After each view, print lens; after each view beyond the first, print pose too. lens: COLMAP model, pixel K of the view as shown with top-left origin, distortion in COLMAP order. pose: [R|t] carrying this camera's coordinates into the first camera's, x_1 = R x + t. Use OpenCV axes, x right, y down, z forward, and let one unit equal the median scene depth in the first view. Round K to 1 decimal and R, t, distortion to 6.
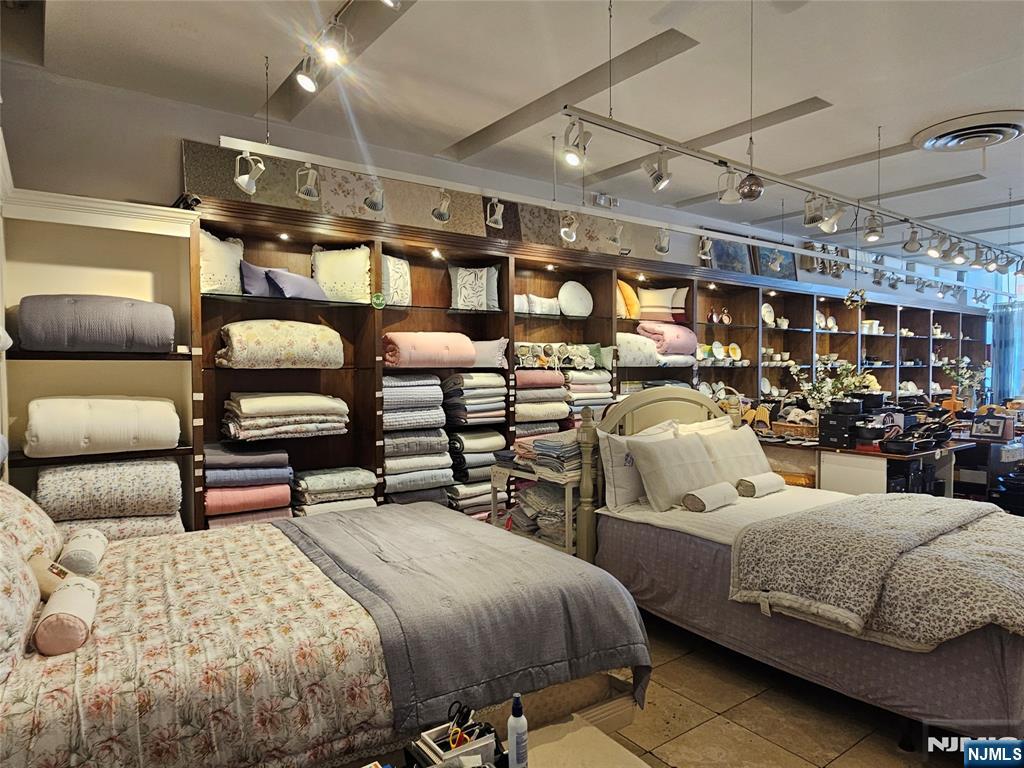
lens RADIAL K [[629.2, 0, 505.8], [0, 629.2, 383.4], [0, 0, 1]] dist [0.007086, -0.007350]
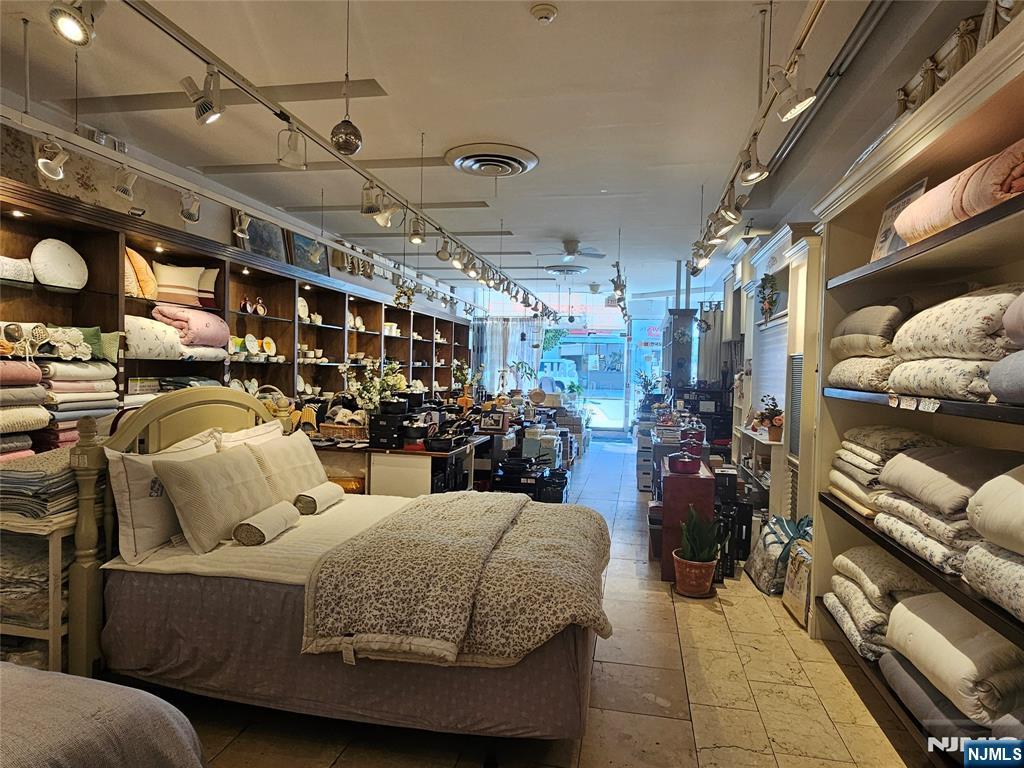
lens RADIAL K [[629.2, 0, 502.7], [0, 629.2, 386.1], [0, 0, 1]] dist [0.007086, -0.007350]
pose [[0.742430, 0.001811, 0.669921, 0.003138], [-0.009399, 0.999926, 0.007714, -0.003911], [-0.669857, -0.012023, 0.742393, 0.136837]]
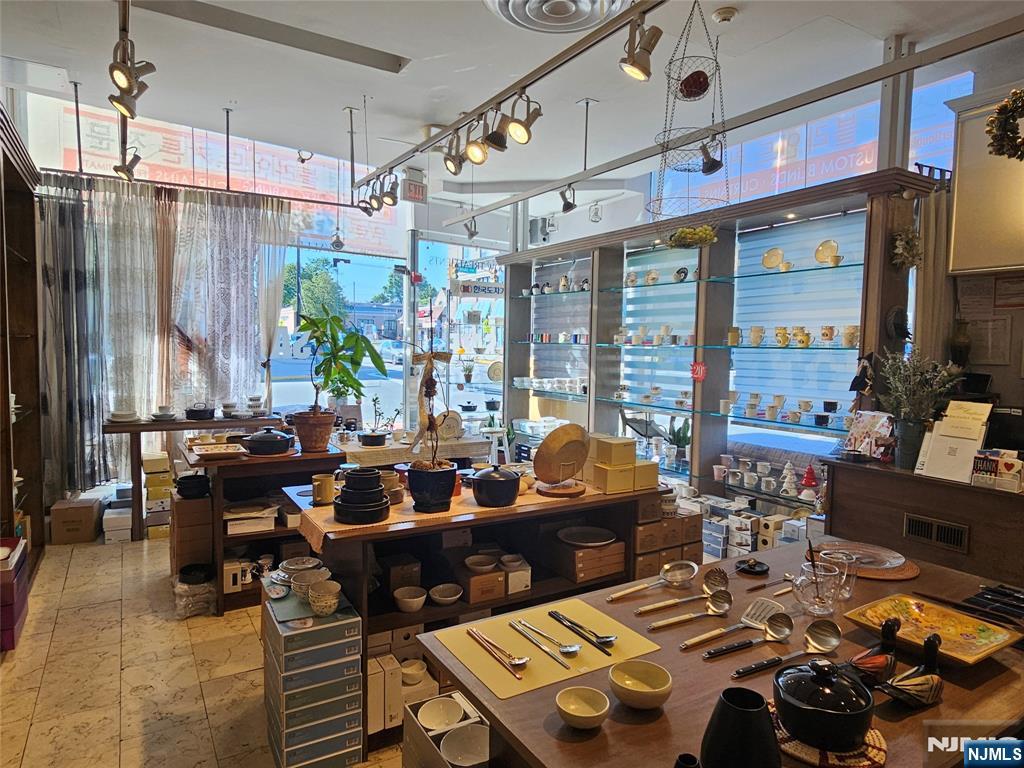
lens RADIAL K [[629.2, 0, 505.6], [0, 629.2, 384.6], [0, 0, 1]] dist [0.007086, -0.007350]
pose [[0.093135, -0.059385, 0.993881, 1.000168], [0.013960, 0.998199, 0.058335, -0.044510], [-0.995556, 0.008442, 0.093797, 1.633721]]
